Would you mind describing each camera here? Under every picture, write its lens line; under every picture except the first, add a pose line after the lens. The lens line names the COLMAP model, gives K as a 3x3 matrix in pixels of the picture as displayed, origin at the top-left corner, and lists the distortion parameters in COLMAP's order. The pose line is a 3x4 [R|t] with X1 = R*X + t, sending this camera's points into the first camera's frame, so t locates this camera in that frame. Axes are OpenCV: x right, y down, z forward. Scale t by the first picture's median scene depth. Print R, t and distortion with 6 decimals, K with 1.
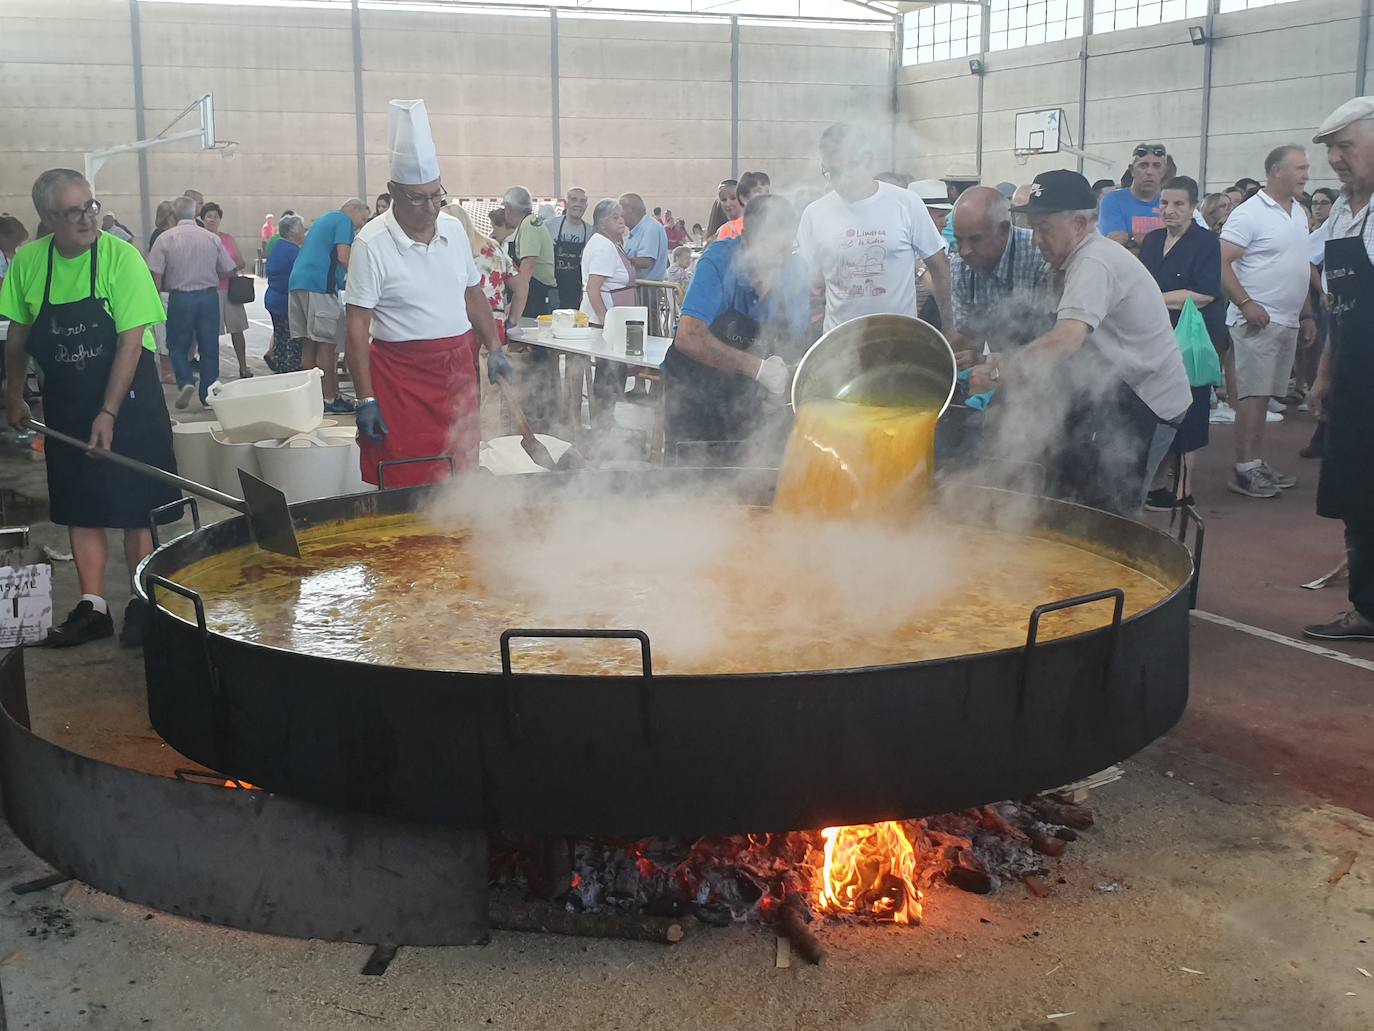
lens RADIAL K [[1658.9, 0, 658.7], [0, 1658.9, 455.8], [0, 0, 1]] dist [0.127715, -0.390947]
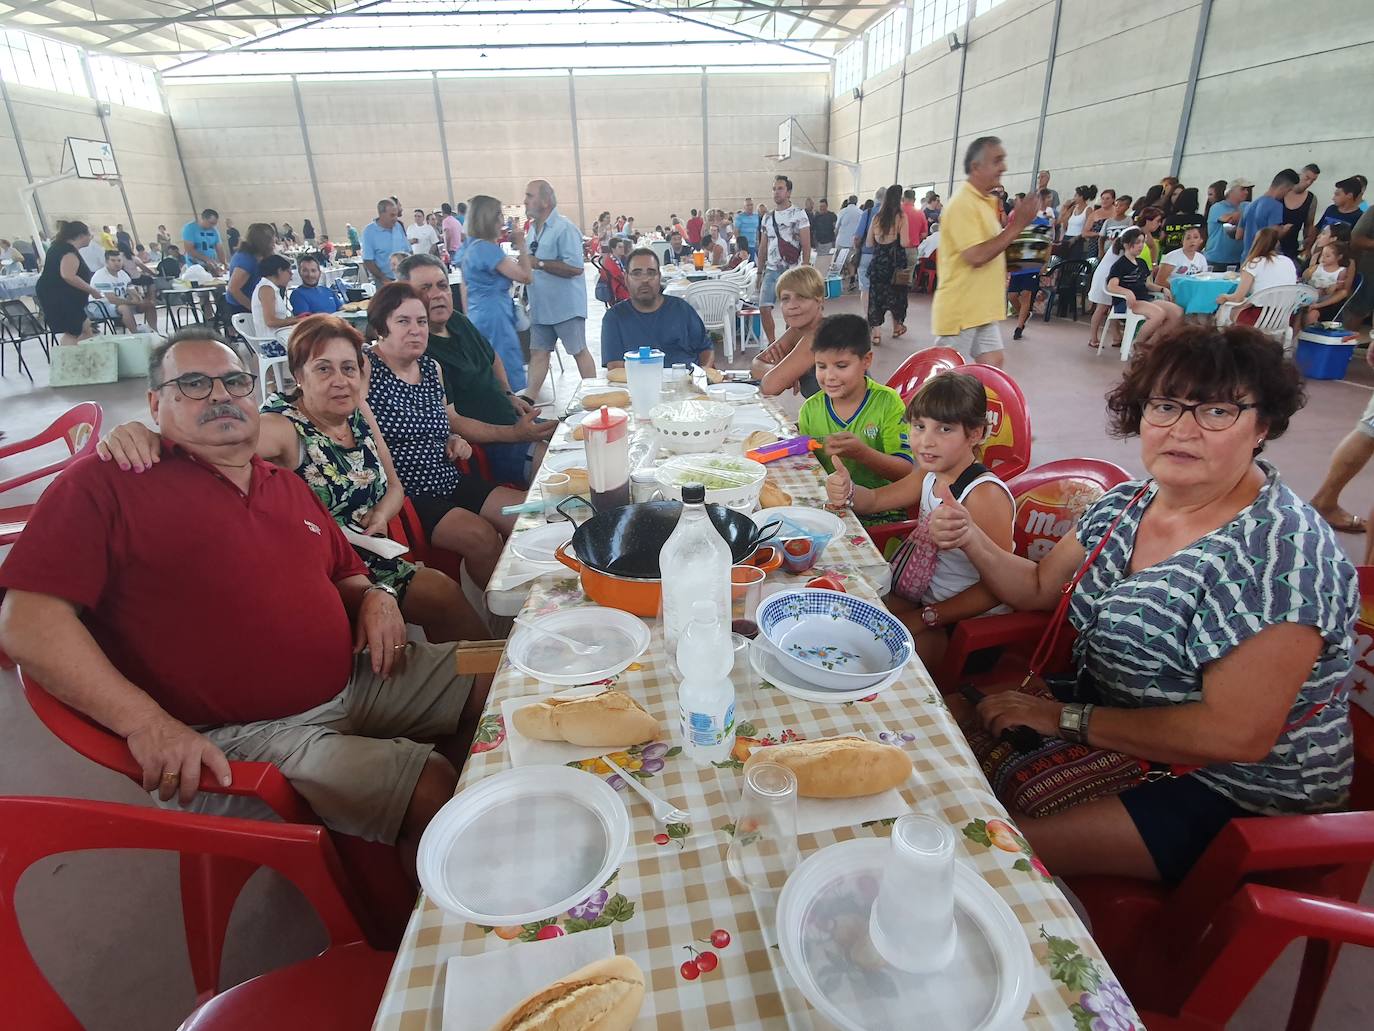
lens RADIAL K [[725.6, 0, 677.0], [0, 725.6, 526.8], [0, 0, 1]] dist [0.008682, -0.013380]
pose [[0.943483, 0.115442, -0.310665, 0.314570], [-0.029439, 0.962860, 0.268390, -0.055538], [0.330111, -0.244076, 0.911841, 0.378433]]
